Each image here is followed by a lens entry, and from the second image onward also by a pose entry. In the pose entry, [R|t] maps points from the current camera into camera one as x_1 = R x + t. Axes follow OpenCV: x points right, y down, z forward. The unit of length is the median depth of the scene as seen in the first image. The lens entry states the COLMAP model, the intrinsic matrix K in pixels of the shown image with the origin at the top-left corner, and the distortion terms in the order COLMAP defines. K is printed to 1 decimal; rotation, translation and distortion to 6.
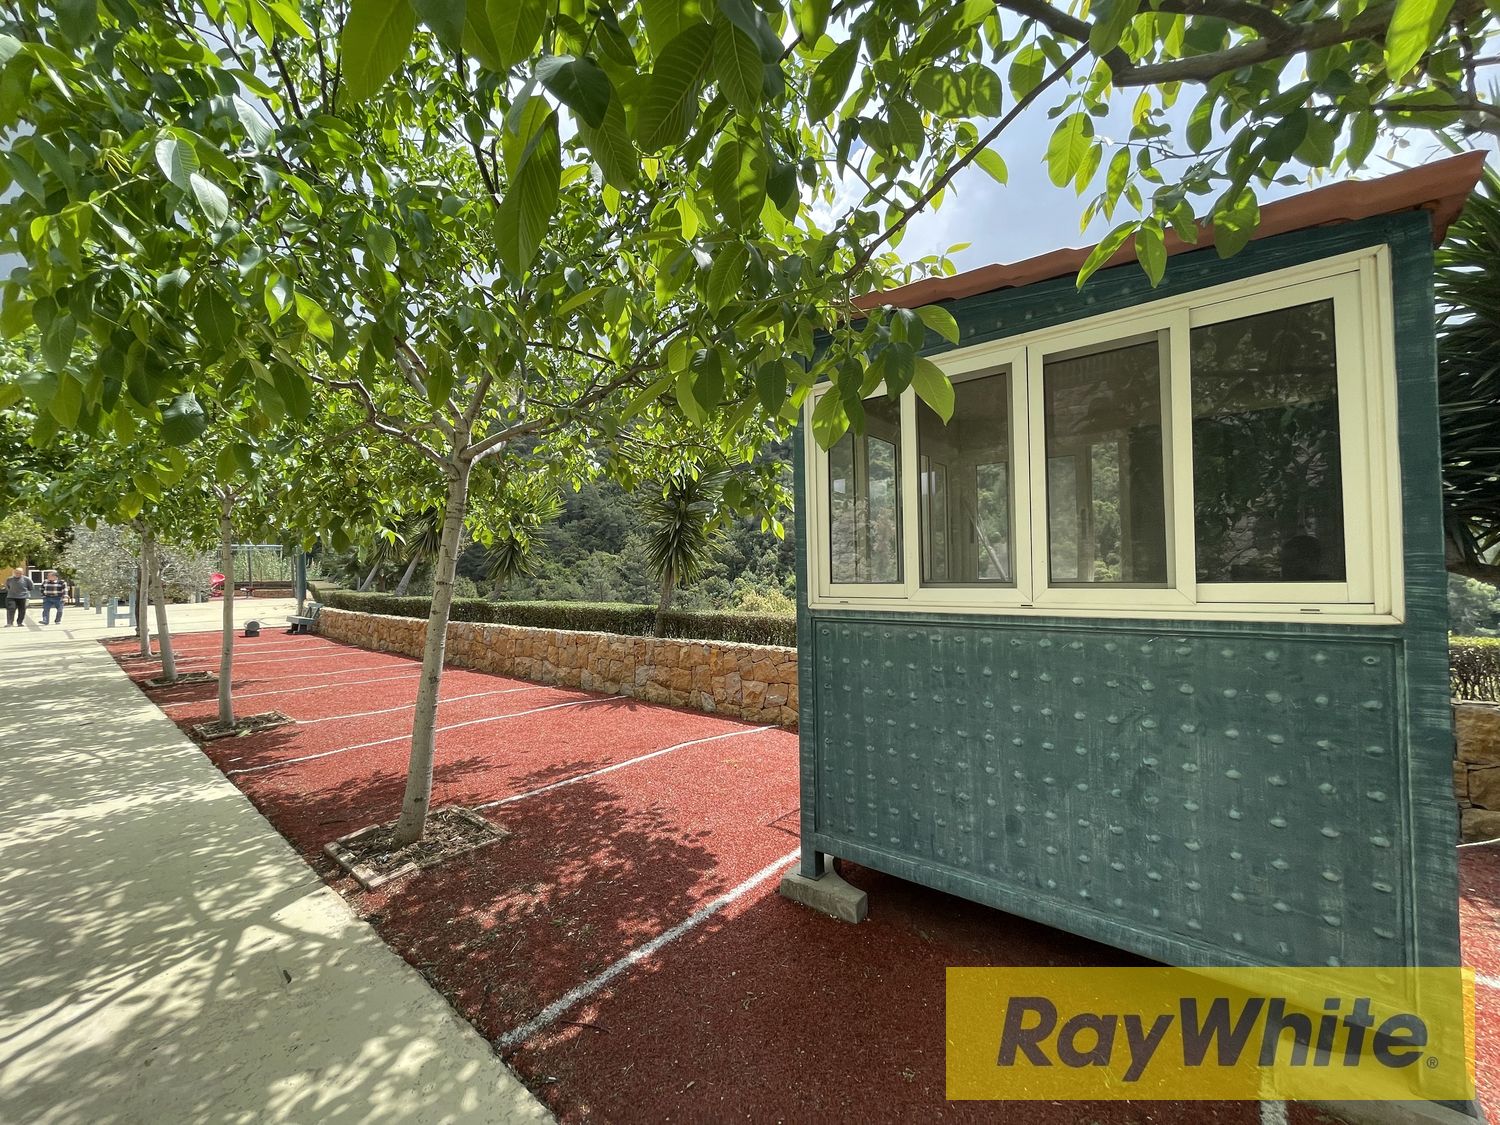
lens RADIAL K [[608.7, 0, 747.8], [0, 608.7, 557.1], [0, 0, 1]] dist [-0.003155, 0.000207]
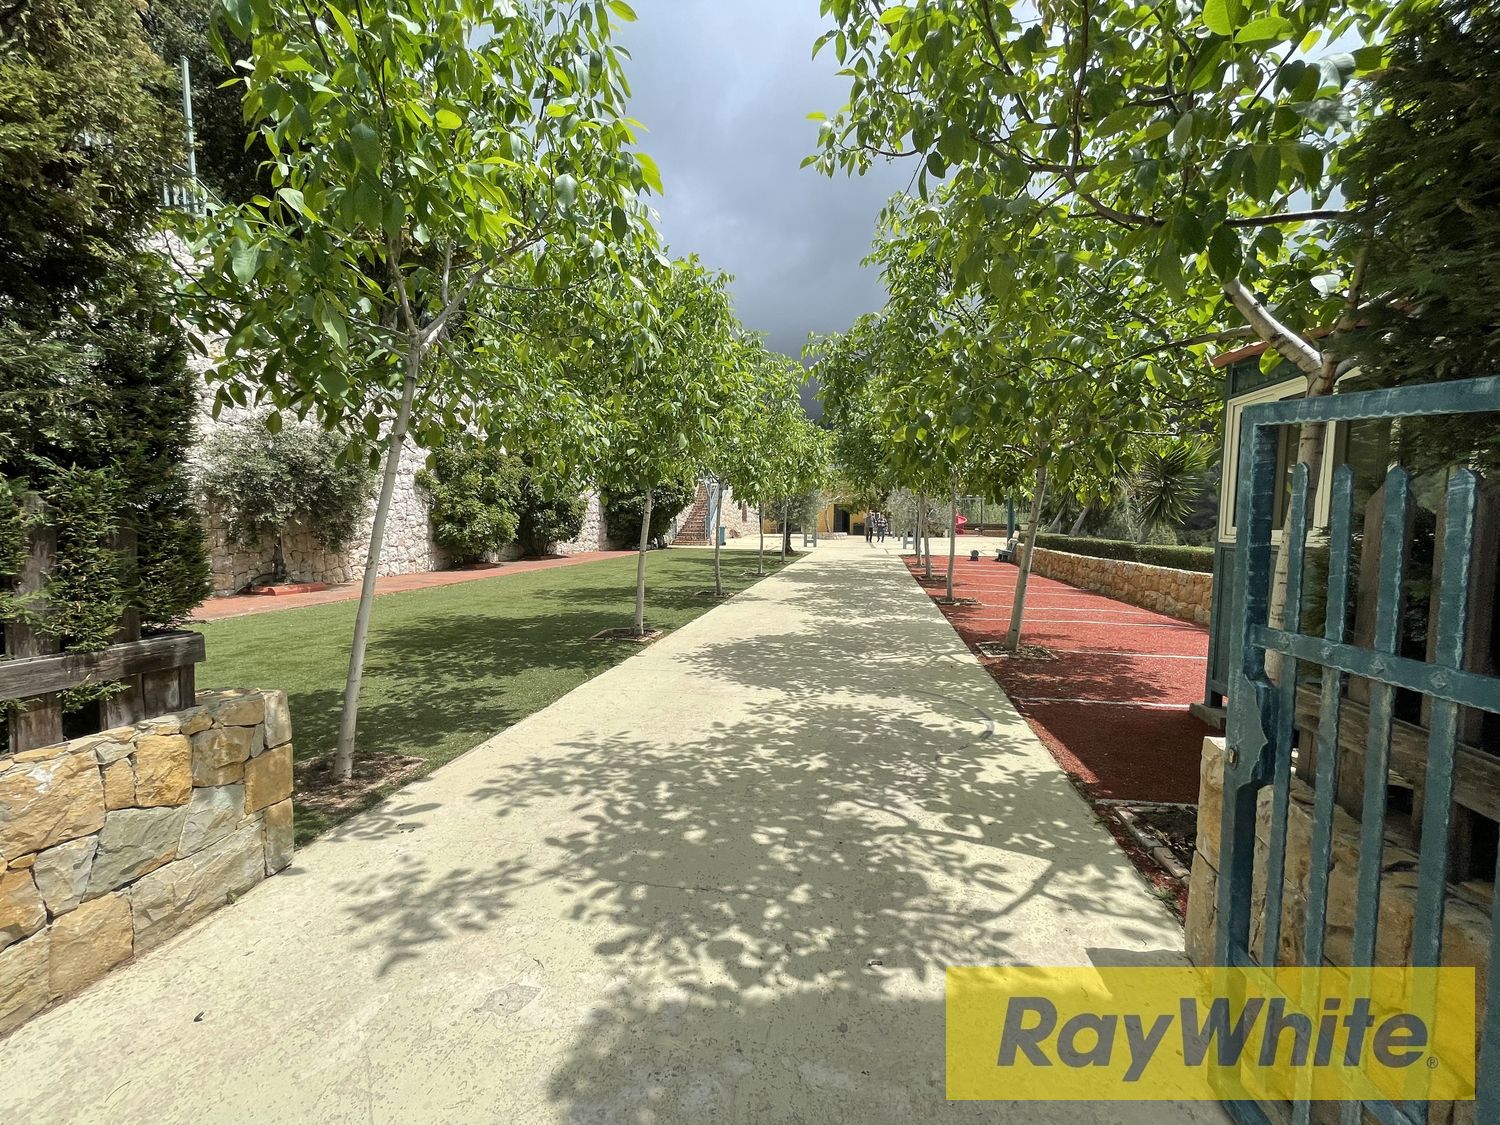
lens RADIAL K [[608.7, 0, 746.5], [0, 608.7, 558.4], [0, 0, 1]] dist [-0.003155, 0.000207]
pose [[0.486304, 0.077476, -0.870348, 0.282691], [-0.000110, 0.996067, 0.088606, -0.004670], [0.873790, -0.042994, 0.484400, -0.274082]]
